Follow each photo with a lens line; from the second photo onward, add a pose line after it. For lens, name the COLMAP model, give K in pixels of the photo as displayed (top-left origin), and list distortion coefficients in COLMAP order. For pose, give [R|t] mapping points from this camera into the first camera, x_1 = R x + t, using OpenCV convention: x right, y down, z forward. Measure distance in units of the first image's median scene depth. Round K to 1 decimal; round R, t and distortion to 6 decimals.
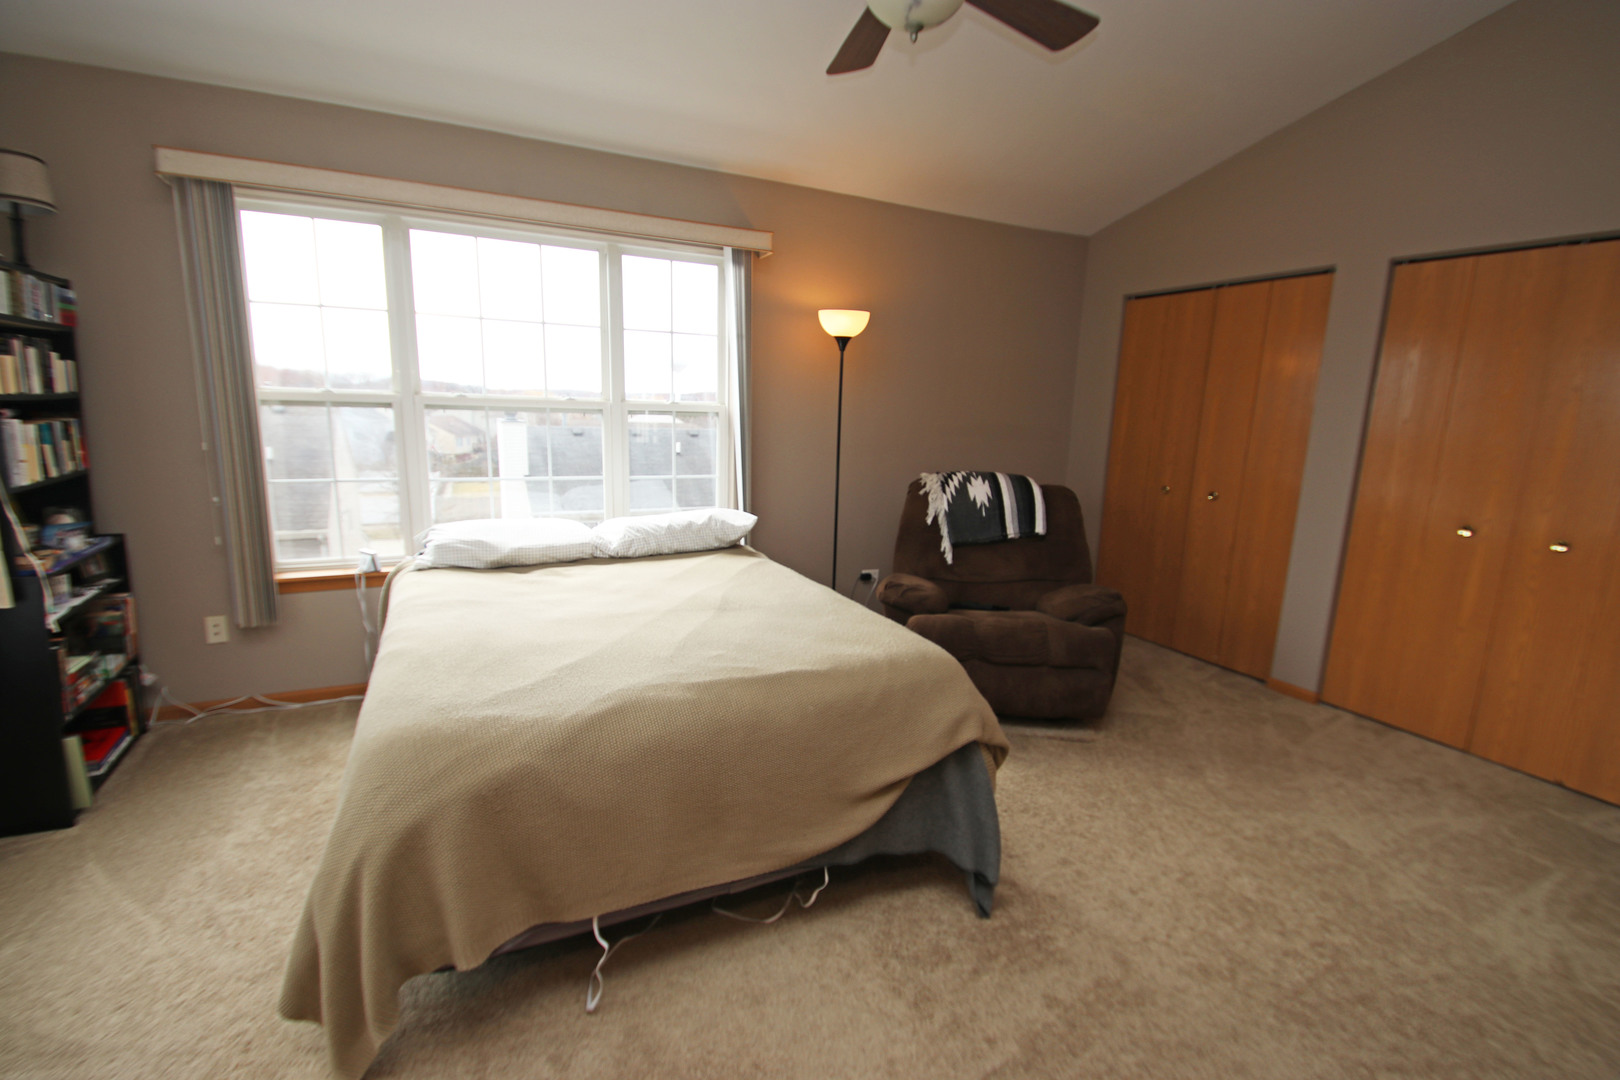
lens RADIAL K [[743.3, 0, 807.6], [0, 743.3, 557.2], [0, 0, 1]] dist [0.000077, -0.010870]
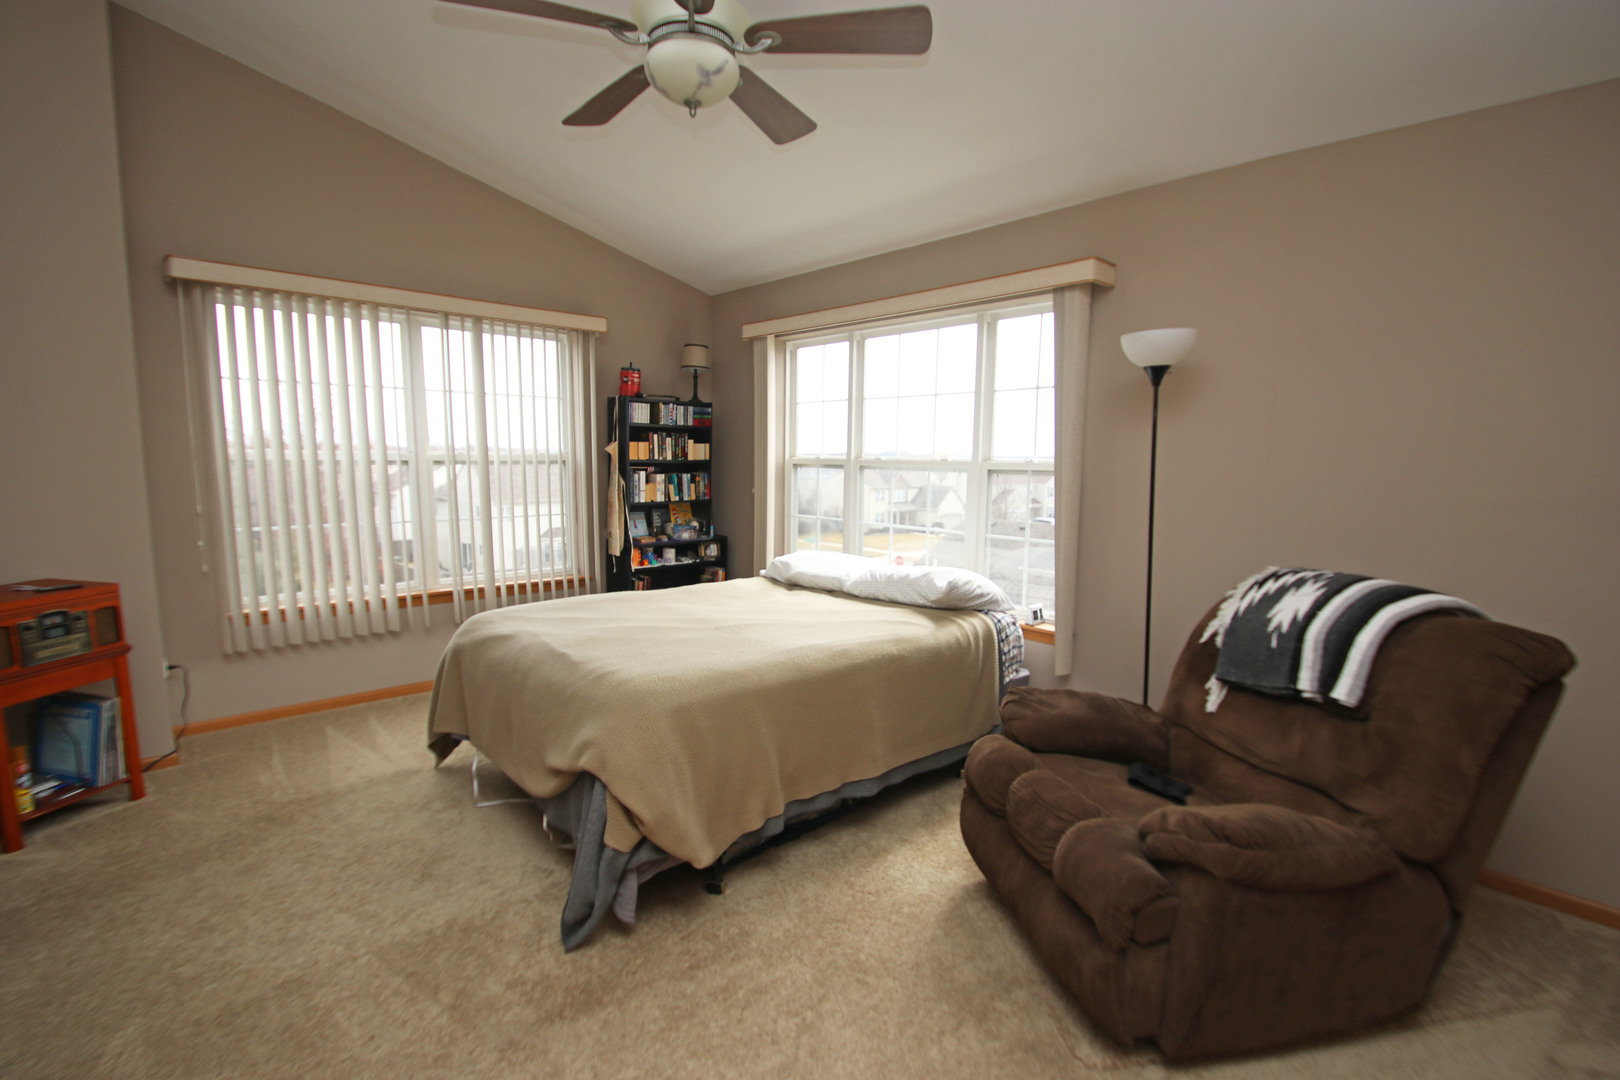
lens RADIAL K [[743.3, 0, 807.6], [0, 743.3, 557.2], [0, 0, 1]] dist [0.000077, -0.010870]
pose [[0.285015, 0.102372, -0.953041, 0.792374], [-0.193921, 0.979878, 0.047261, -0.095482], [0.938702, 0.171345, 0.299132, 0.579130]]
